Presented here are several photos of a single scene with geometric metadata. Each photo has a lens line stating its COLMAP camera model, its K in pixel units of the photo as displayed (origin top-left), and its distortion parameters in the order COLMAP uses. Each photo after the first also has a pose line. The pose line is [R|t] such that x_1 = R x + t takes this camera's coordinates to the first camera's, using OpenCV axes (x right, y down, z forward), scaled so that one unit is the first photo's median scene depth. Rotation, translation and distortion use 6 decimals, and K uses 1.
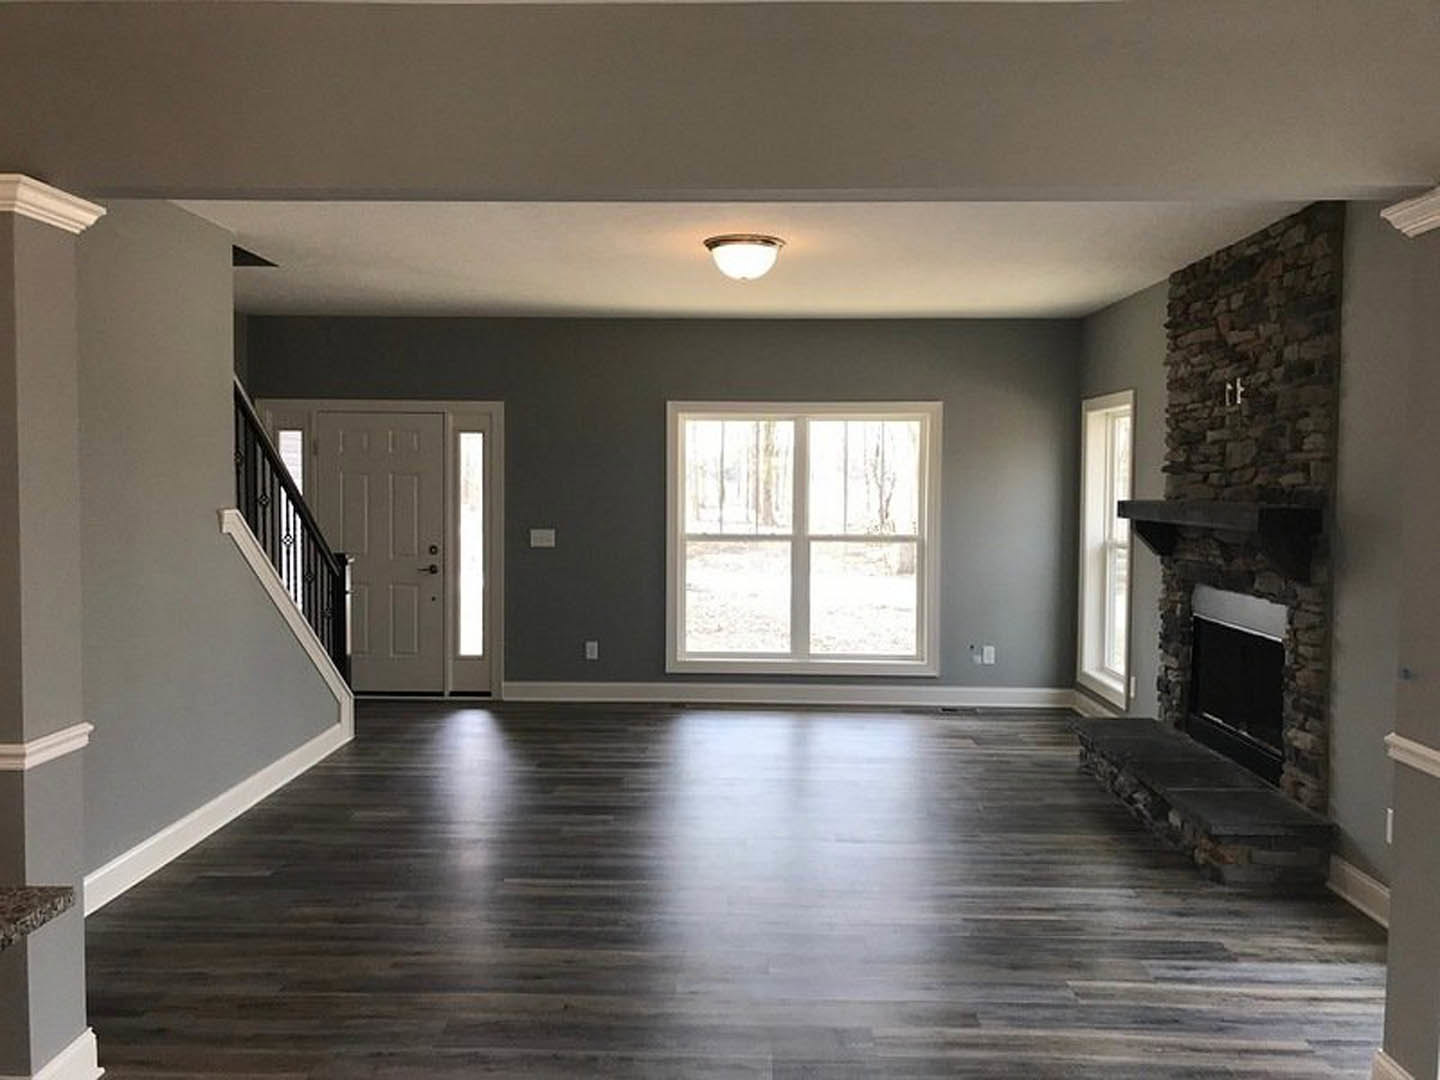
lens RADIAL K [[1205.6, 0, 722.3], [0, 1205.6, 523.5], [0, 0, 1]] dist [0.005480, -0.000161]
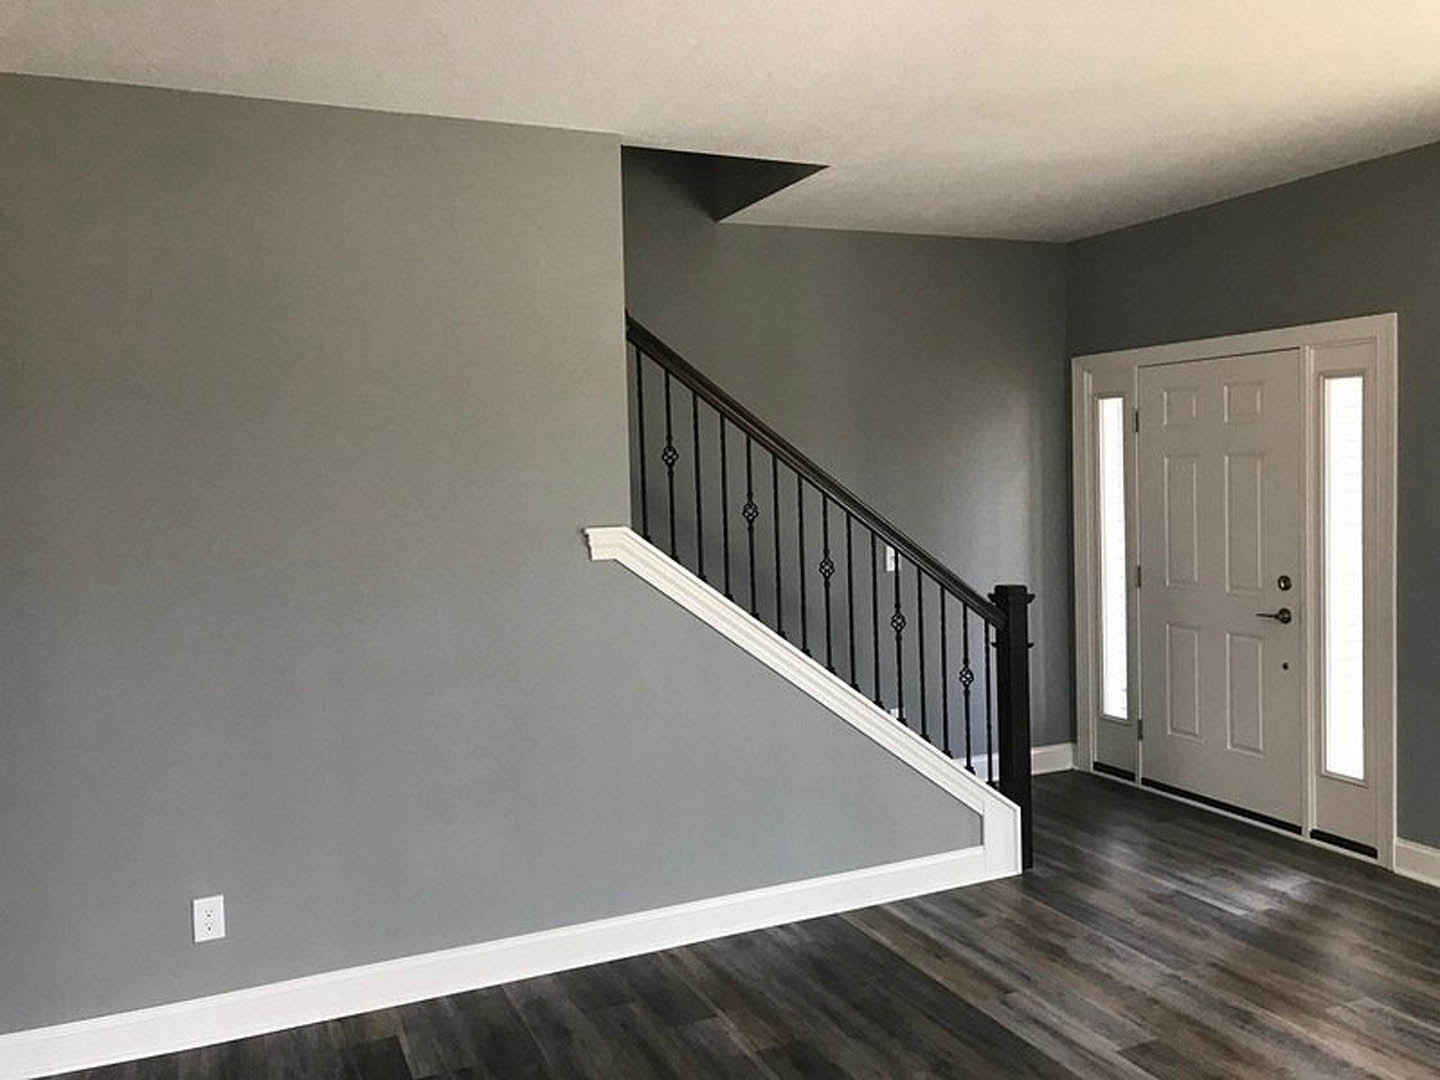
lens RADIAL K [[1205.6, 0, 722.3], [0, 1205.6, 523.5], [0, 0, 1]] dist [0.005480, -0.000161]
pose [[0.419415, 0.025059, -0.907448, 0.178386], [-0.000505, 0.999625, 0.027372, -0.023066], [0.907794, -0.011022, 0.419271, 0.507044]]
